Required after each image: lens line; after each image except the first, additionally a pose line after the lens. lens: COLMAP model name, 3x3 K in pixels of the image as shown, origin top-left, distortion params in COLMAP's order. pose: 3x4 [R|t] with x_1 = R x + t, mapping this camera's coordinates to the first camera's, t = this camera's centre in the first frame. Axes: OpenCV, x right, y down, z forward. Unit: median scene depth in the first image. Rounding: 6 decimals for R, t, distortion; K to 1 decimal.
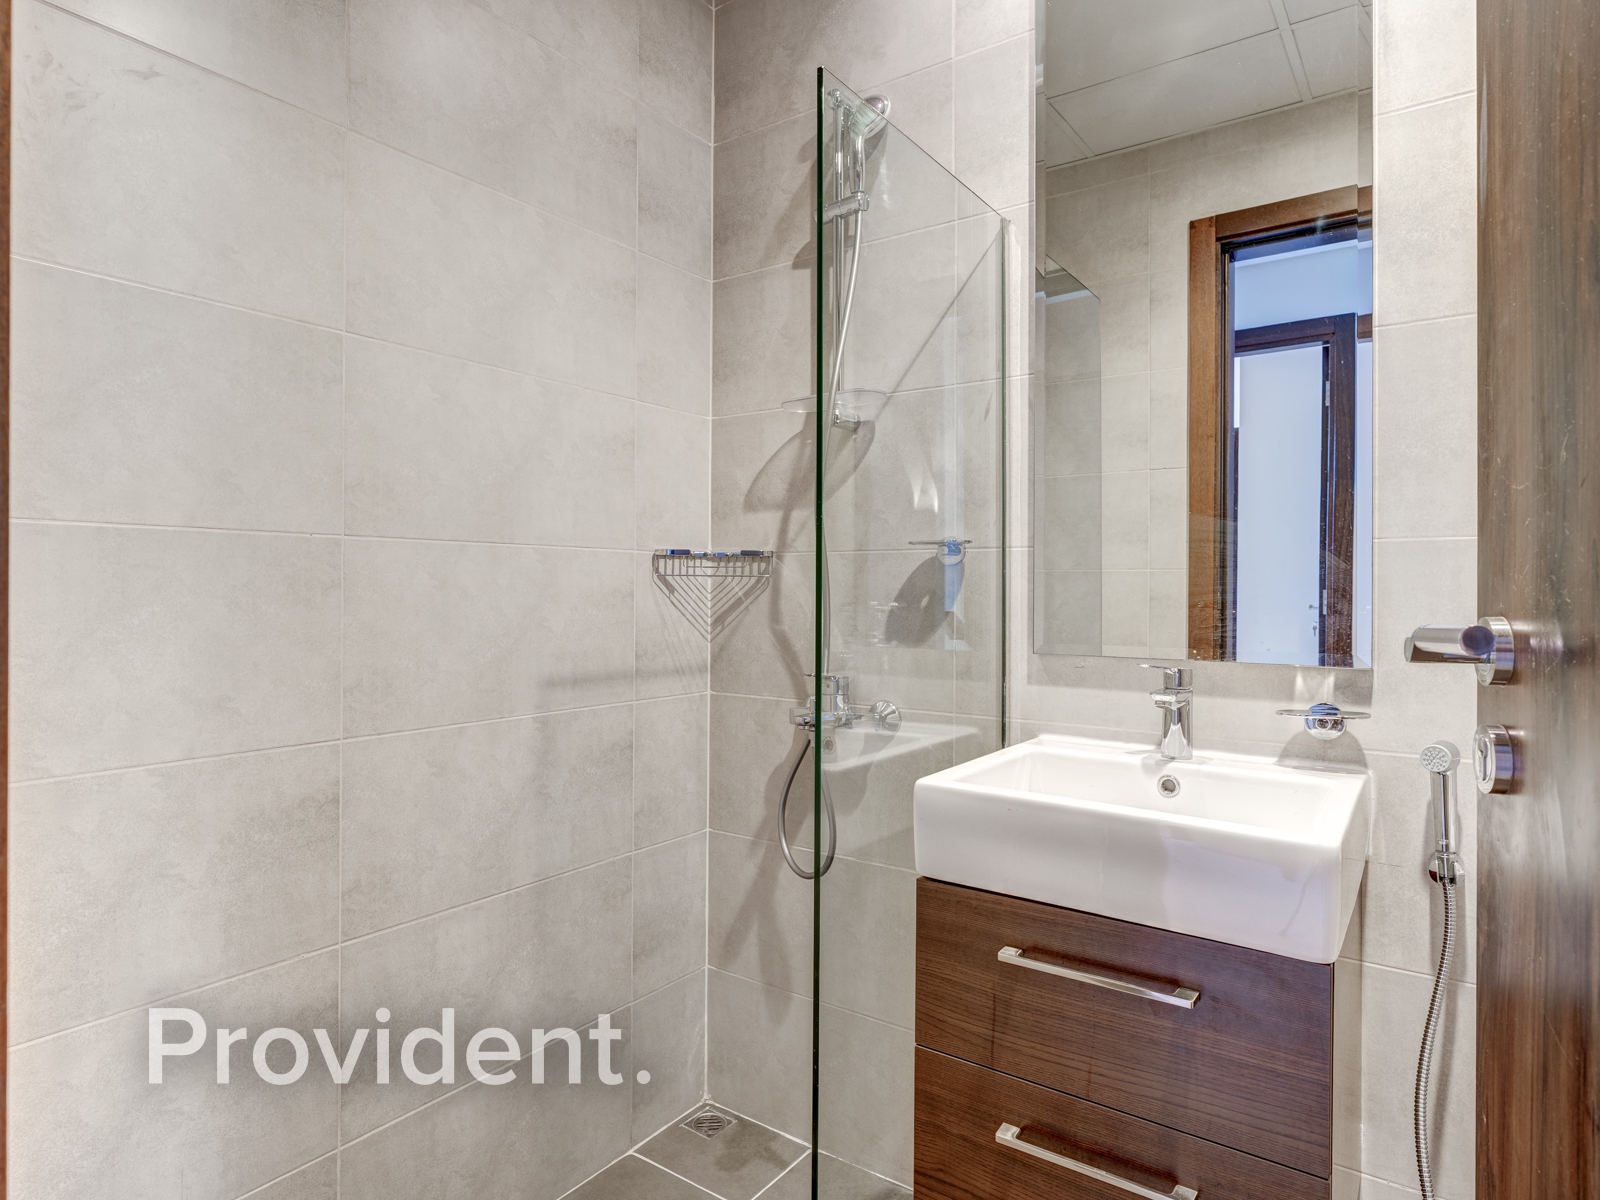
lens RADIAL K [[905.5, 0, 798.6], [0, 905.5, 607.0], [0, 0, 1]] dist [-0.003633, -0.001131]
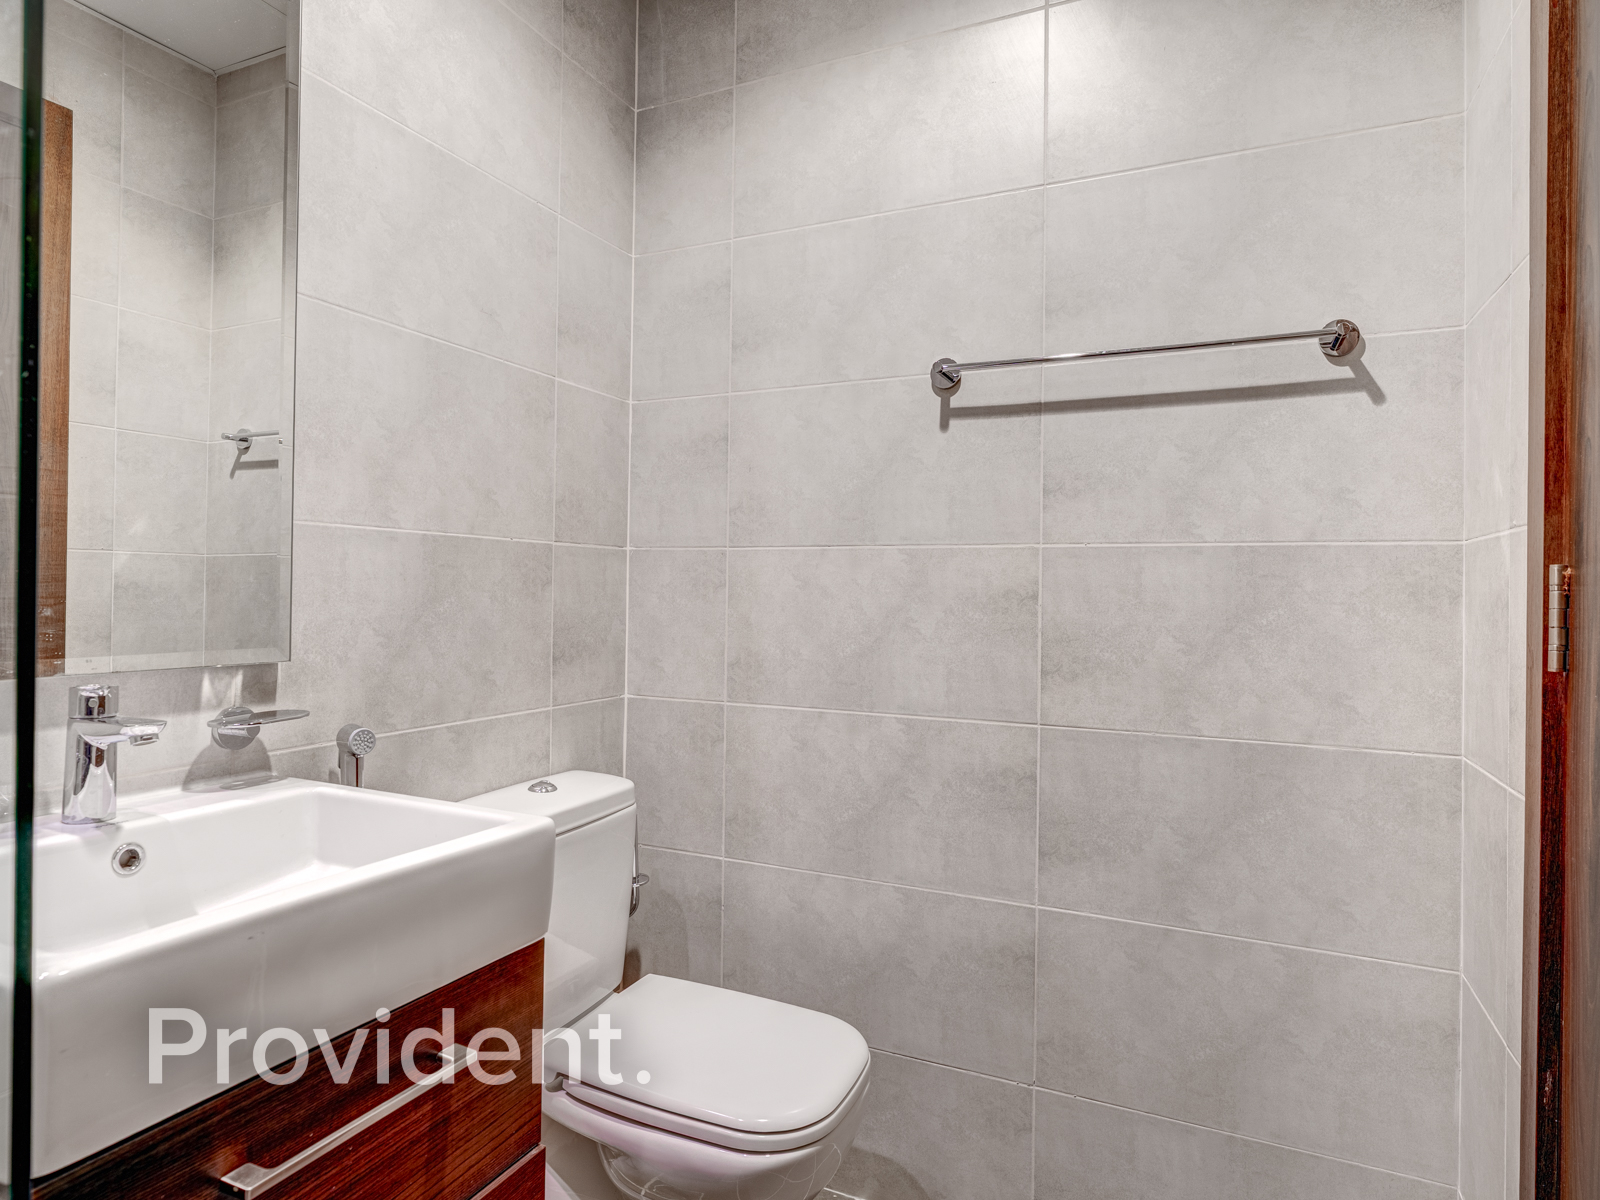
lens RADIAL K [[905.5, 0, 787.9], [0, 905.5, 583.3], [0, 0, 1]] dist [-0.003633, -0.001131]
pose [[-0.180387, -0.007536, 0.983567, -0.338709], [0.002366, 0.999964, 0.008095, -0.015737], [-0.983593, 0.003788, -0.180363, 0.615380]]
